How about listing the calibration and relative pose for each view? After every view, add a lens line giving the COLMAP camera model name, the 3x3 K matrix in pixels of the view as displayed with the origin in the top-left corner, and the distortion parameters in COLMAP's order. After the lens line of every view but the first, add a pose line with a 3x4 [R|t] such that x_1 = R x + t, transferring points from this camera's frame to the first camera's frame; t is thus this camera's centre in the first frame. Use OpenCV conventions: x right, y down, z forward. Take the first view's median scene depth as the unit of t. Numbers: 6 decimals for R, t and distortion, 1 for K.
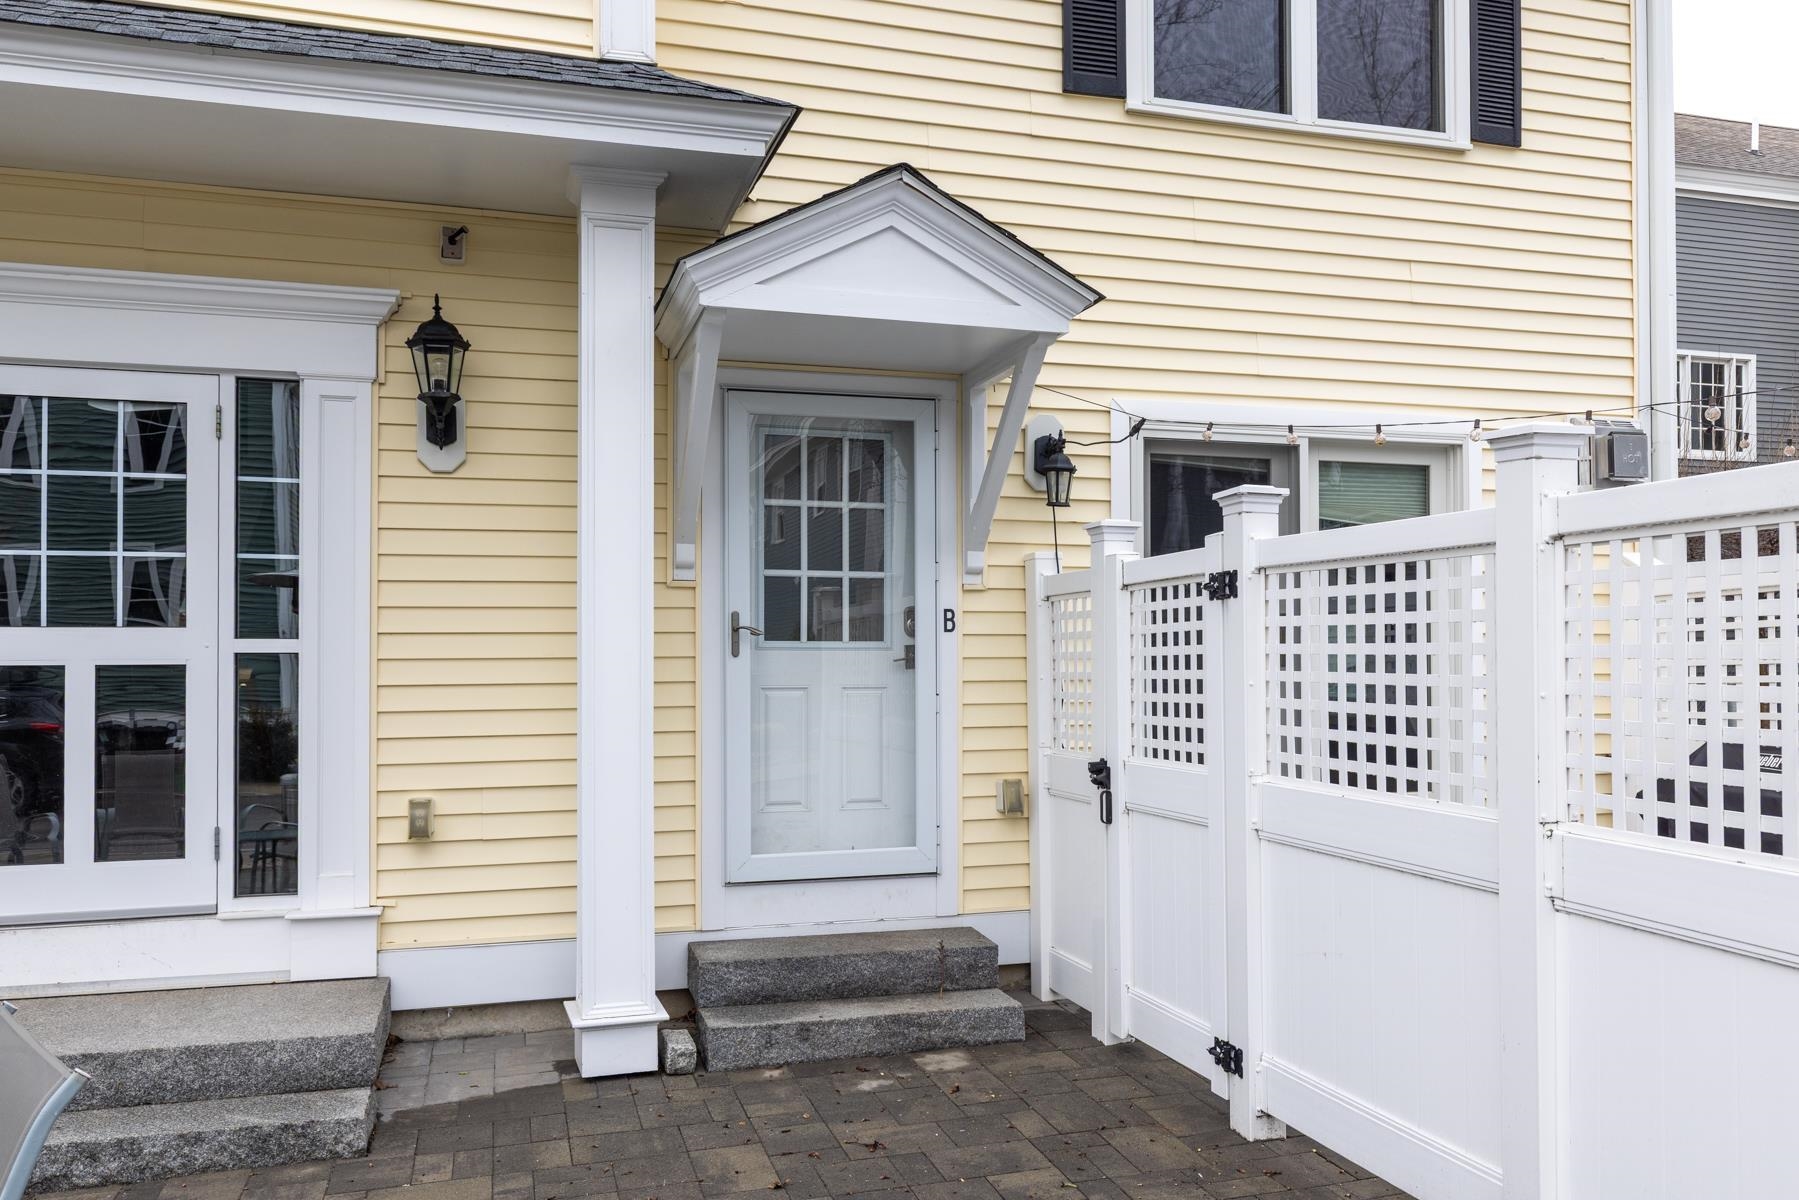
lens RADIAL K [[1373.6, 0, 898.9], [0, 1373.6, 606.0], [0, 0, 1]] dist [0.010107, 0.001804]
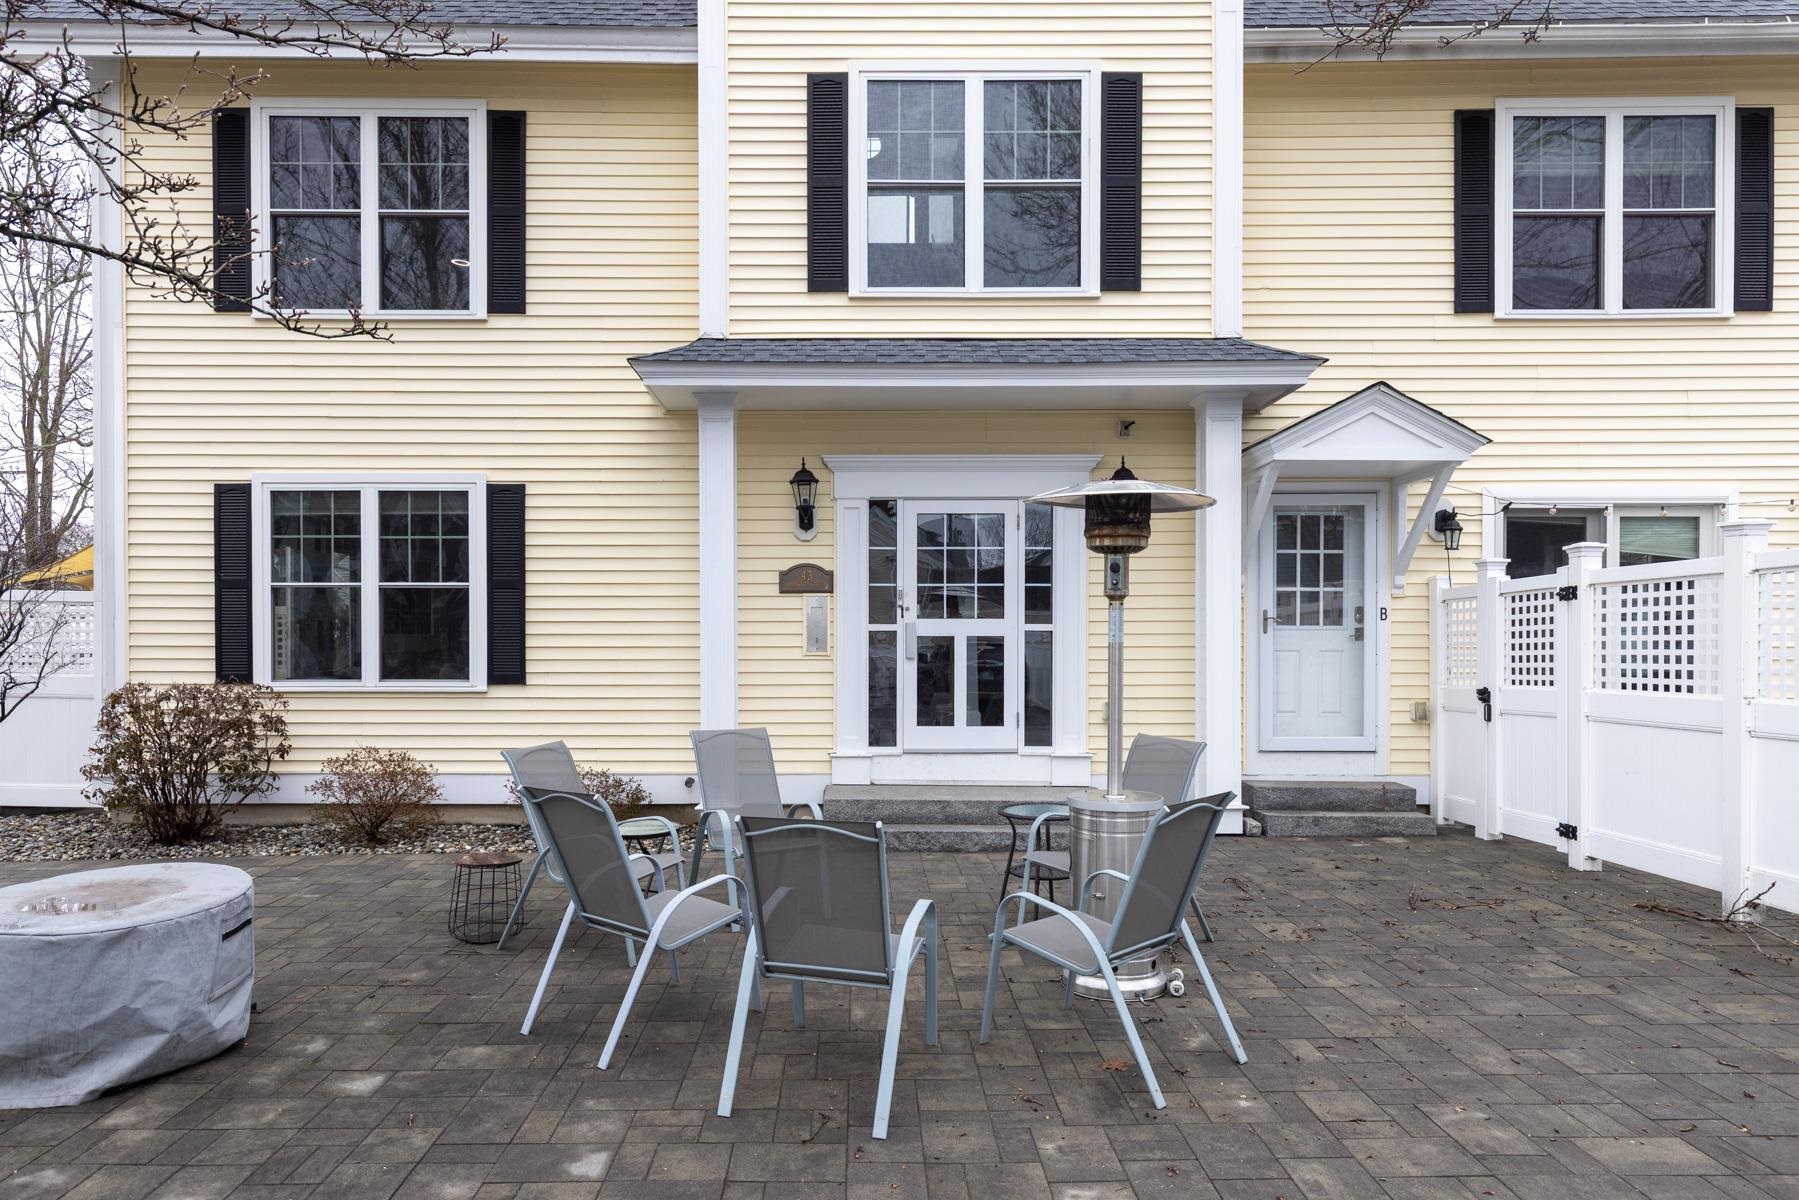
lens RADIAL K [[1033.1, 0, 894.7], [0, 1033.1, 644.3], [0, 0, 1]] dist [0.000208, 0.002047]
pose [[0.954661, 0.002540, -0.297684, -0.198846], [0.006872, 0.999509, 0.030568, 0.004942], [0.297615, -0.031228, 0.954175, -0.571395]]
